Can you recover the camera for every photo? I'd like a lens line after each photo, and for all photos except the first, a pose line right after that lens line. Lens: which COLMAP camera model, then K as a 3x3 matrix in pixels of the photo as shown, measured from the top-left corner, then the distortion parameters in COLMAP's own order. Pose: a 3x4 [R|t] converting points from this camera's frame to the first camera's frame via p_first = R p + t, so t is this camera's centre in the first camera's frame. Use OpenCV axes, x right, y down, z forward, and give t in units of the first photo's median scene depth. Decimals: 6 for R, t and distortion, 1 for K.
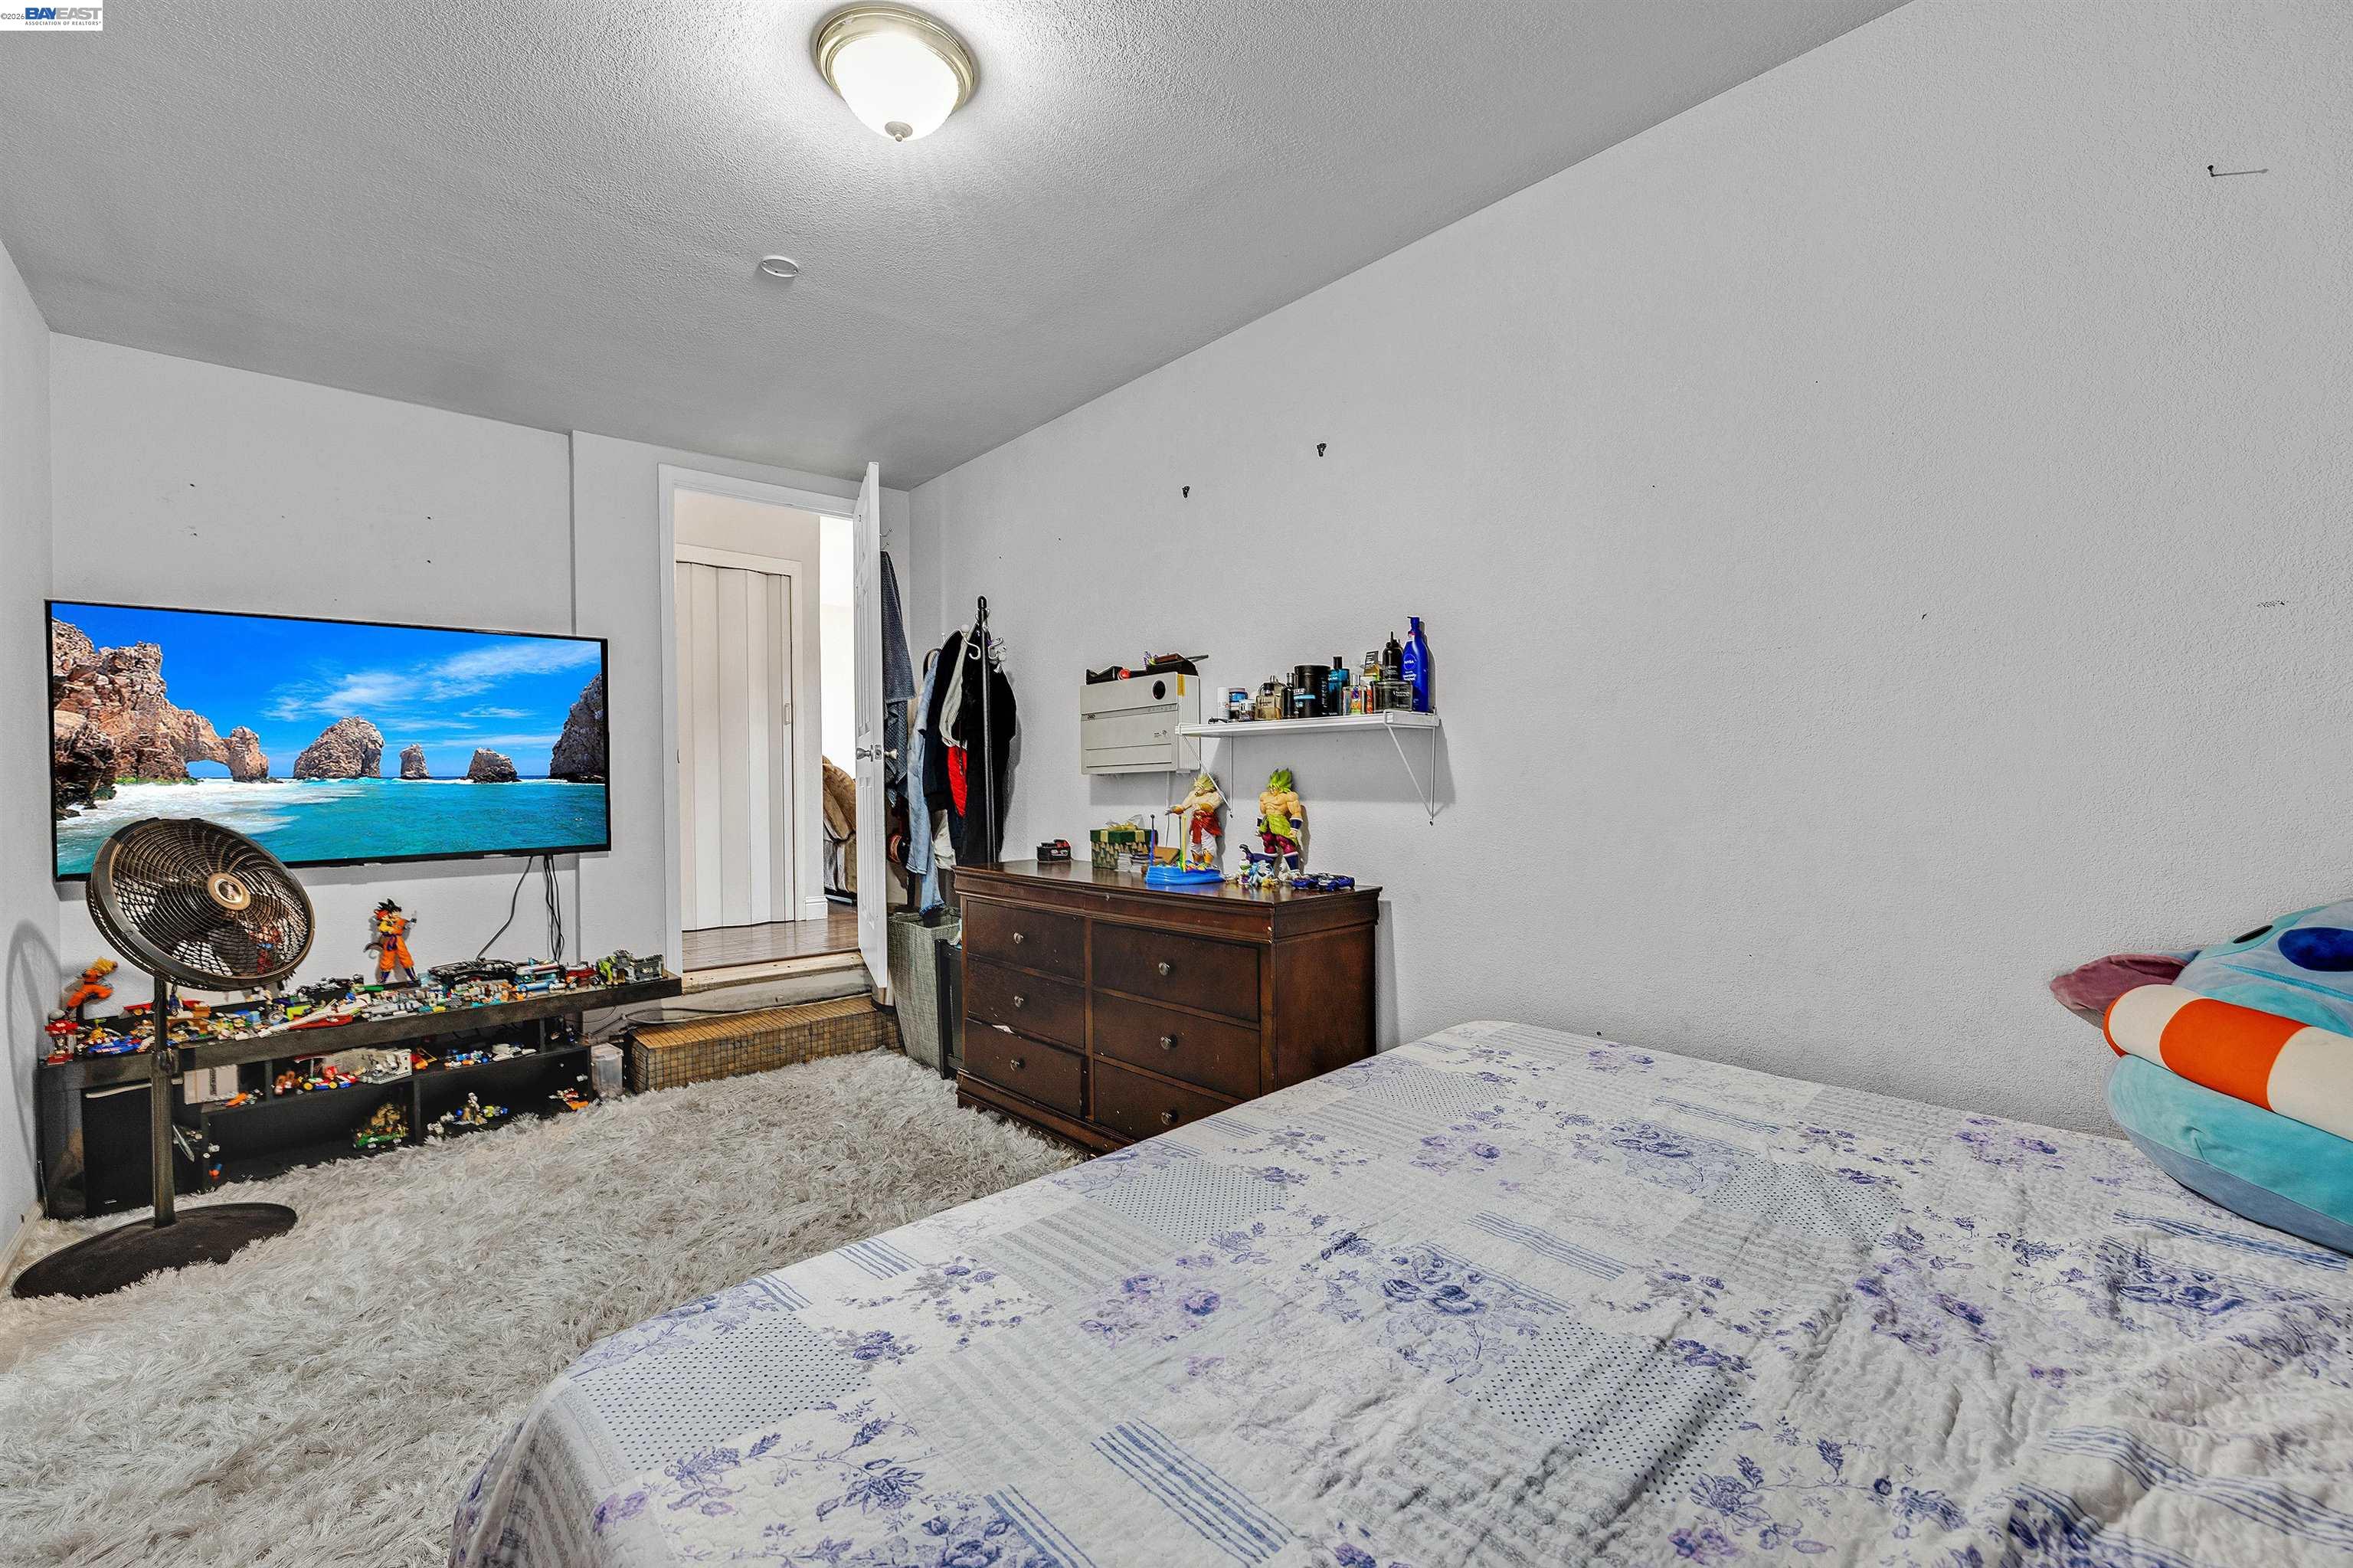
lens RADIAL K [[985.0, 0, 1173.5], [0, 985.0, 789.6], [0, 0, 1]] dist [0.000433, -0.000131]
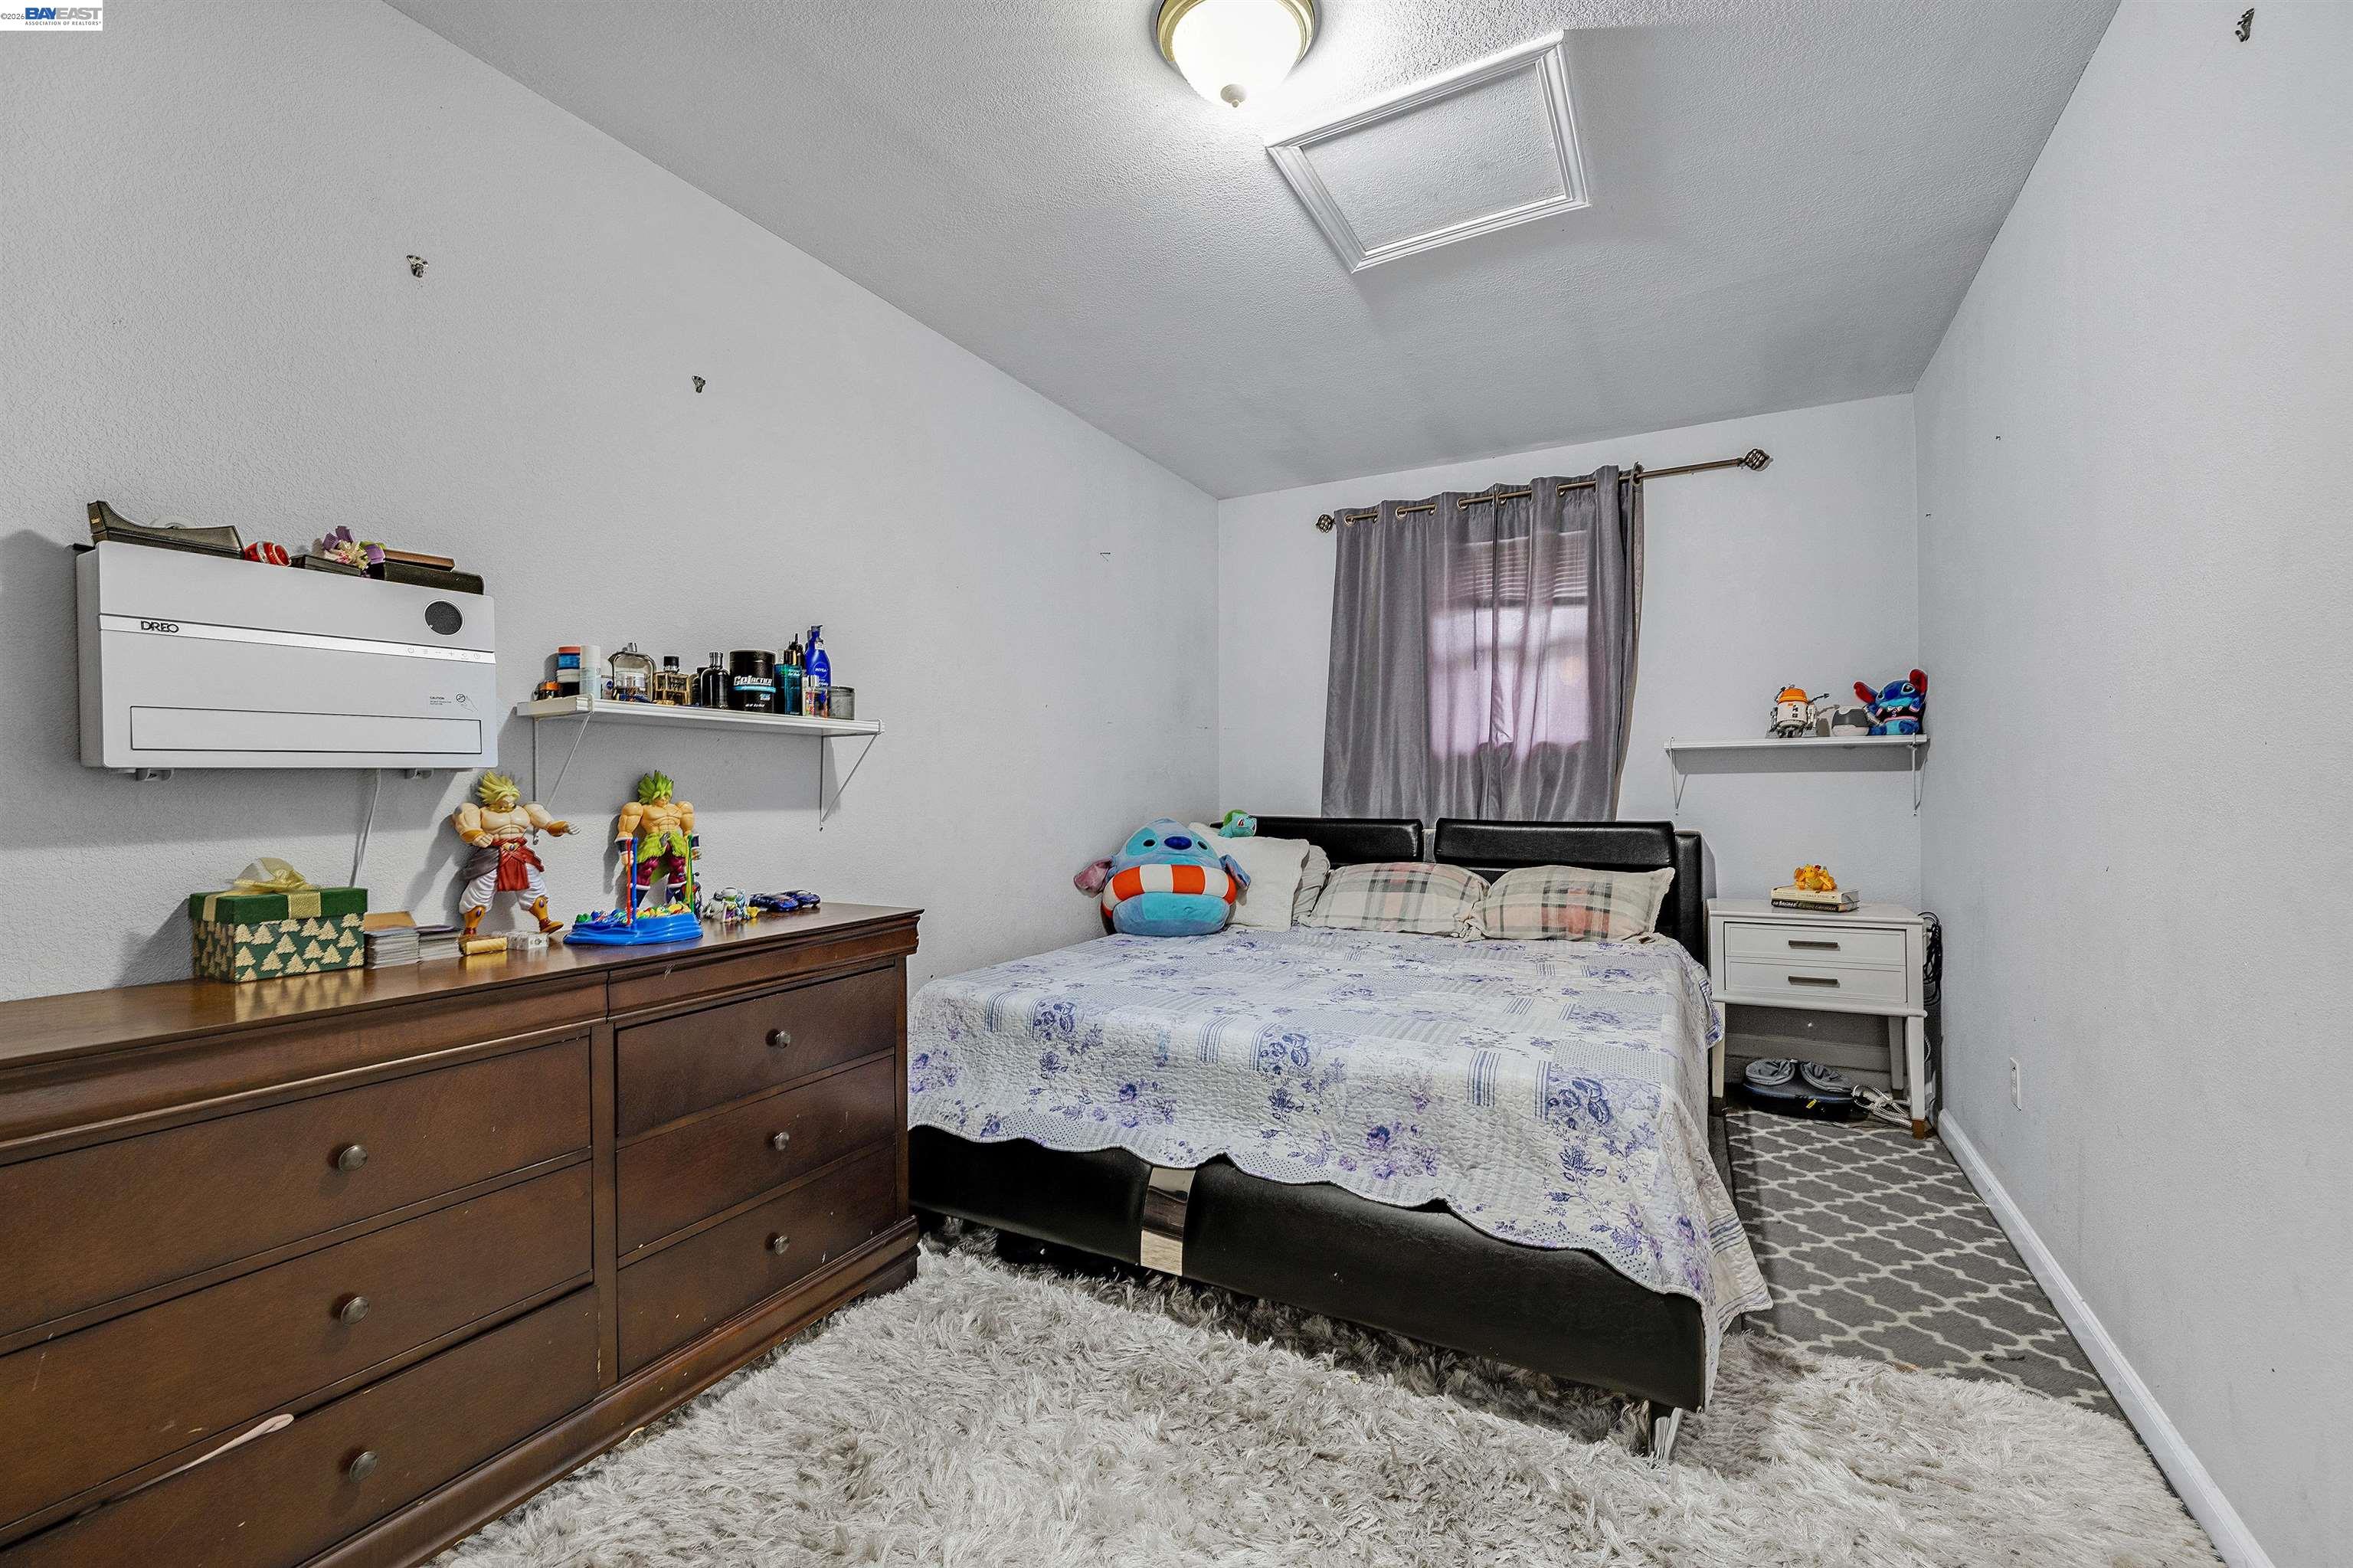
lens RADIAL K [[985.0, 0, 1173.5], [0, 985.0, 789.6], [0, 0, 1]] dist [0.000433, -0.000131]
pose [[-0.345629, 0.003596, 0.938364, -0.816383], [0.017913, 0.999836, 0.002766, -0.002038], [-0.938200, 0.017765, -0.345637, 0.994585]]
